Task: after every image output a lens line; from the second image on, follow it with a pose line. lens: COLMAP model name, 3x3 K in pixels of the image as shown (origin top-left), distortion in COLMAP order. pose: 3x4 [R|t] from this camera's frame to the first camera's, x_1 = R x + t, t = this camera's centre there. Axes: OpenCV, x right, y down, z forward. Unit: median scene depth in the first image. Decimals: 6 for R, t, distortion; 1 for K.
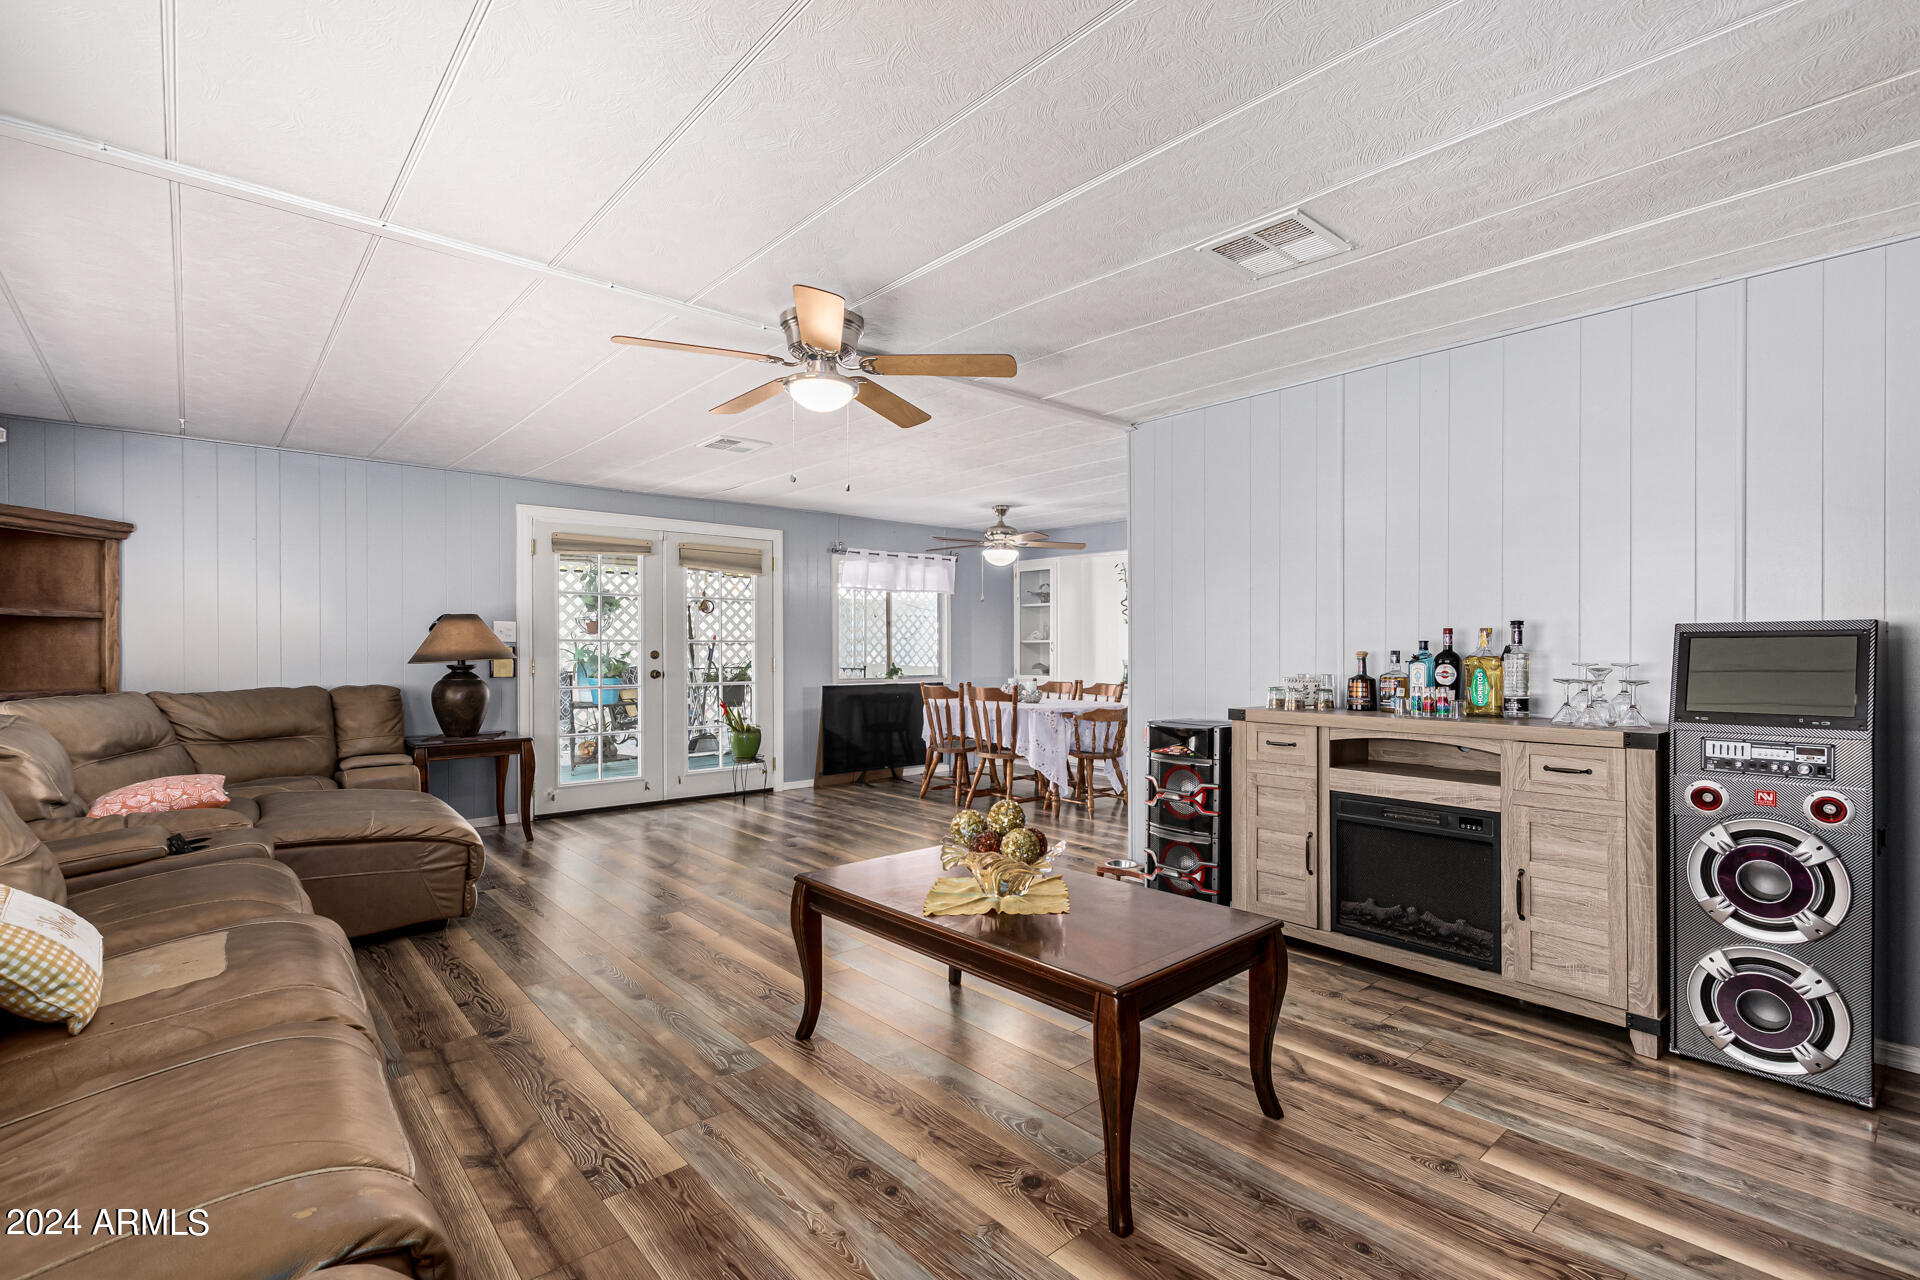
lens RADIAL K [[871.9, 0, 955.9], [0, 871.9, 647.5], [0, 0, 1]] dist [0.000819, -0.000086]
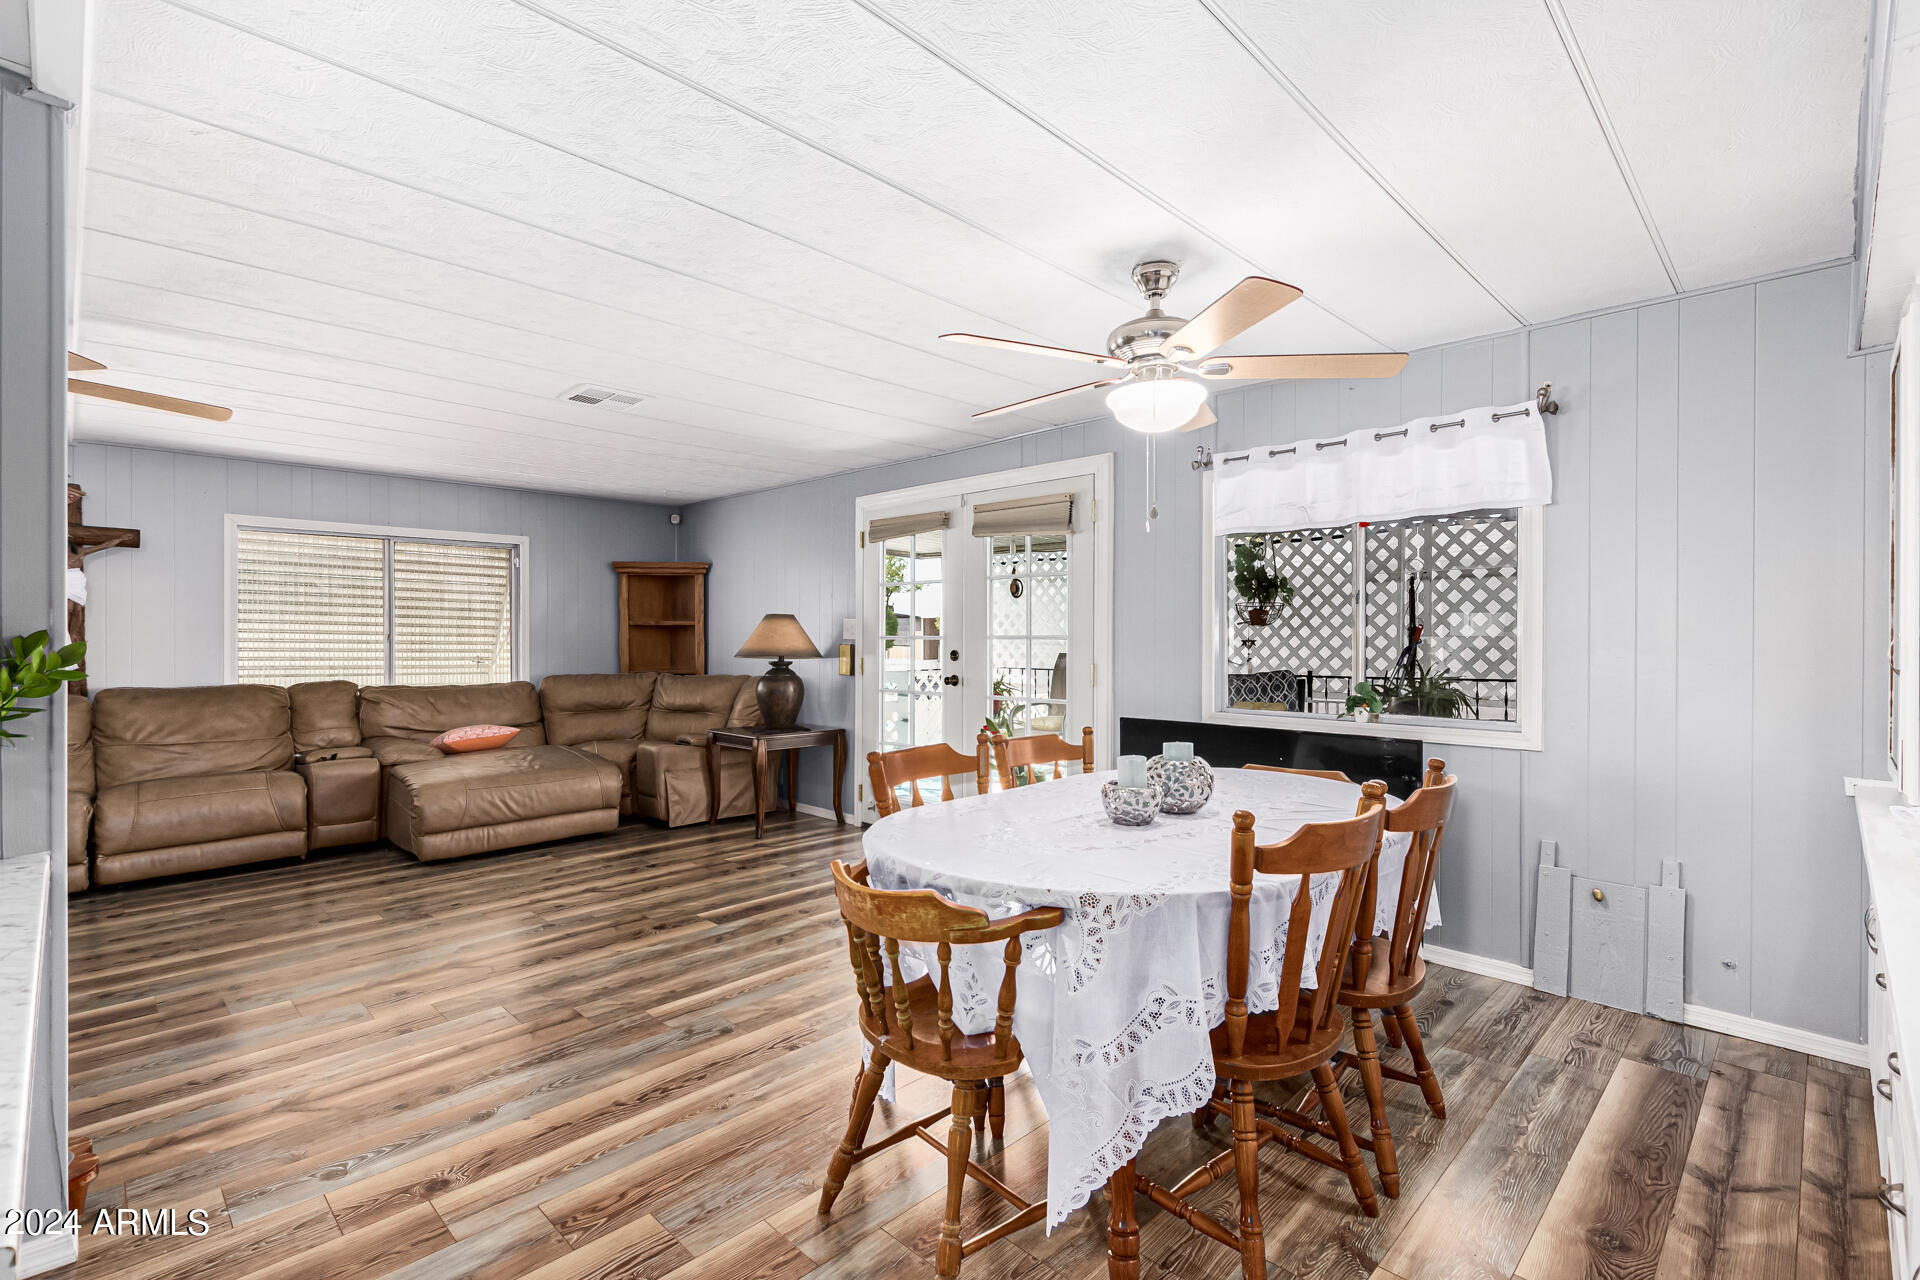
lens RADIAL K [[871.9, 0, 955.9], [0, 871.9, 647.5], [0, 0, 1]] dist [0.000819, -0.000086]
pose [[0.070628, 0.009657, -0.997456, 0.425225], [-0.004494, 0.999946, 0.009363, -0.005904], [0.997493, 0.003821, 0.070668, 0.923960]]
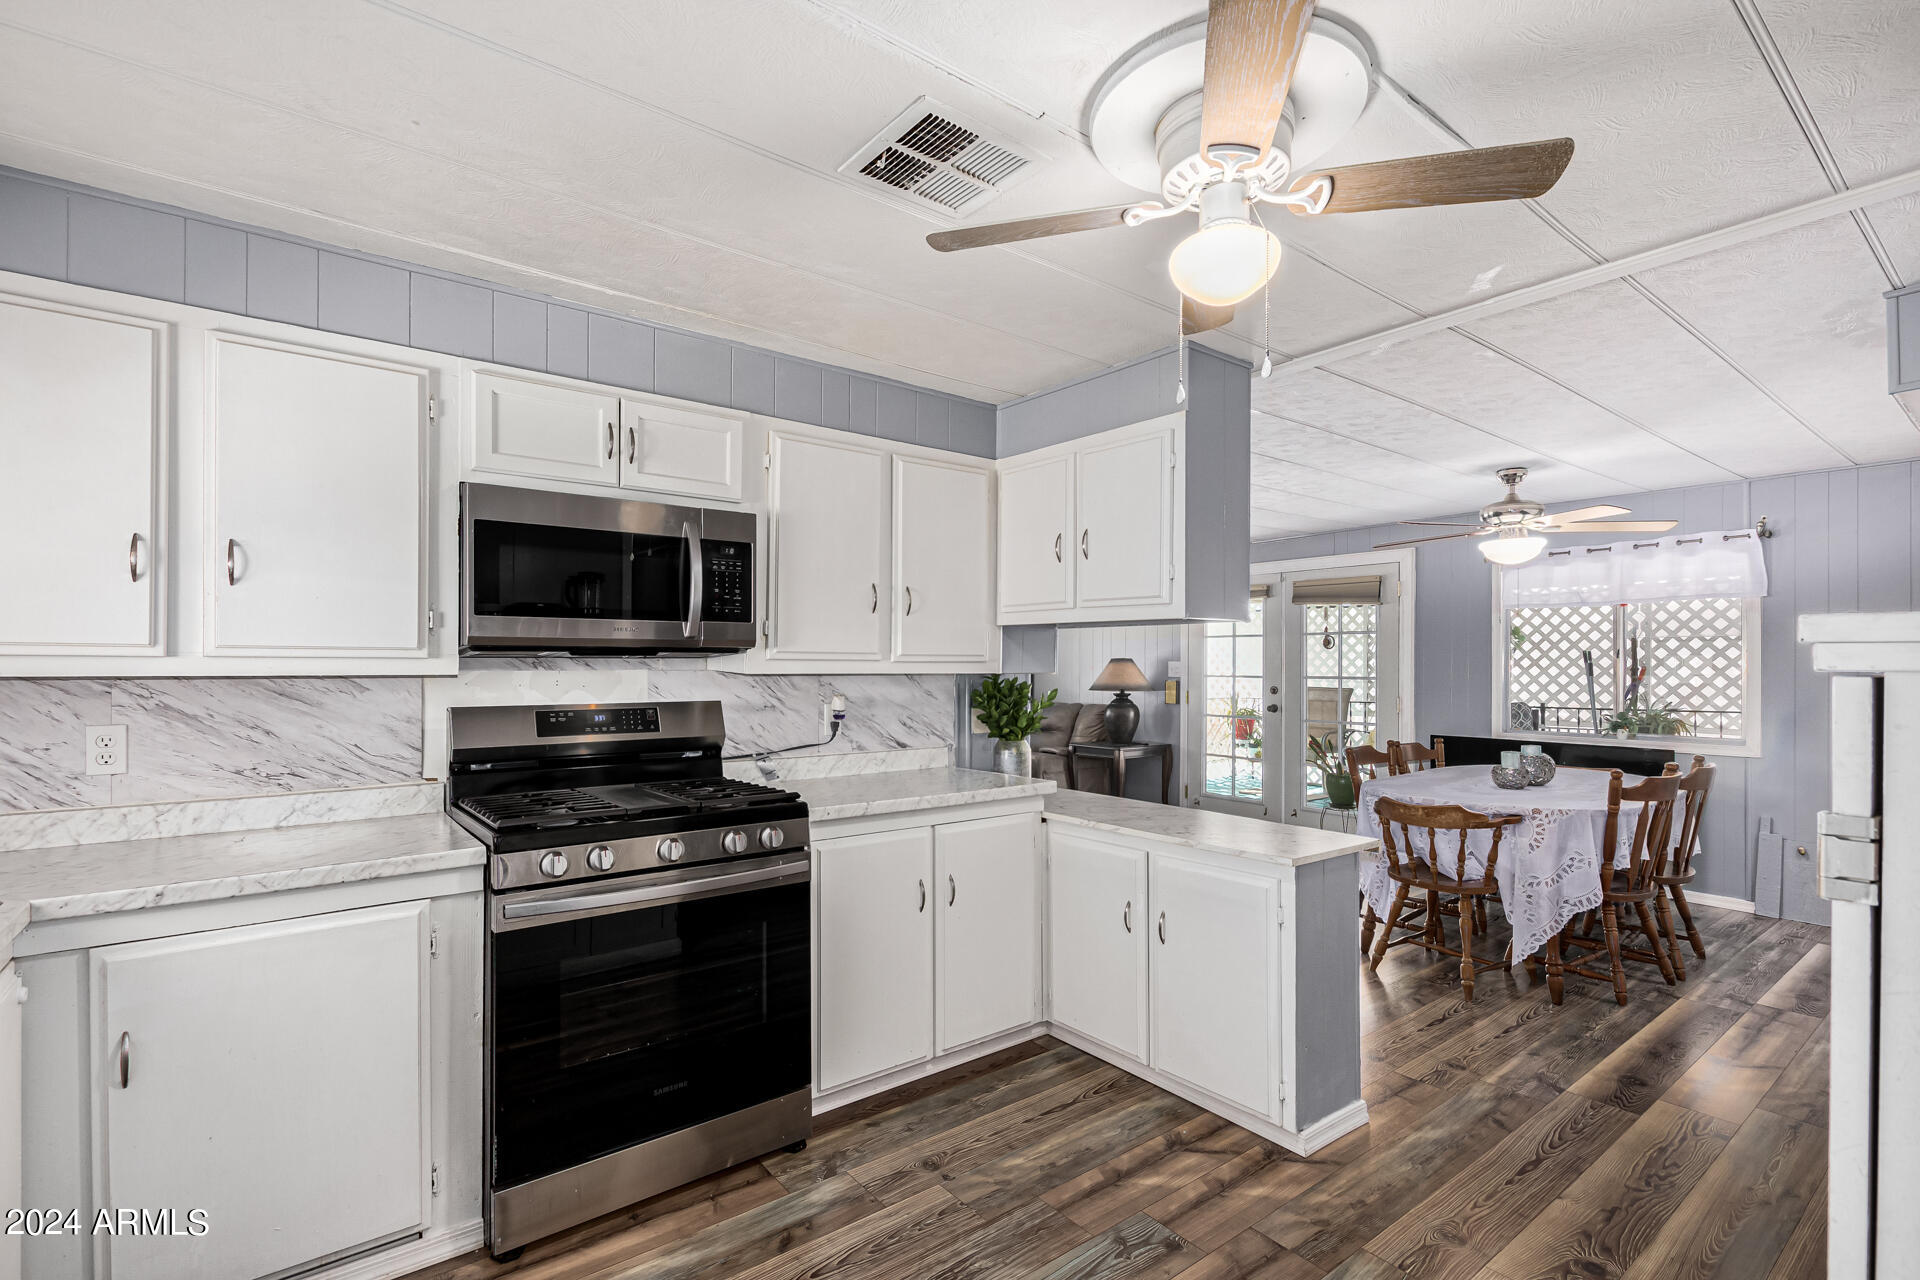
lens RADIAL K [[873.3, 0, 950.6], [0, 873.3, 667.3], [0, 0, 1]] dist [0.000214, -0.003699]
pose [[-0.069950, 0.000977, -0.997550, 0.733800], [-0.005790, 0.999982, 0.001386, -0.018409], [0.997534, 0.005873, -0.069943, 0.662793]]
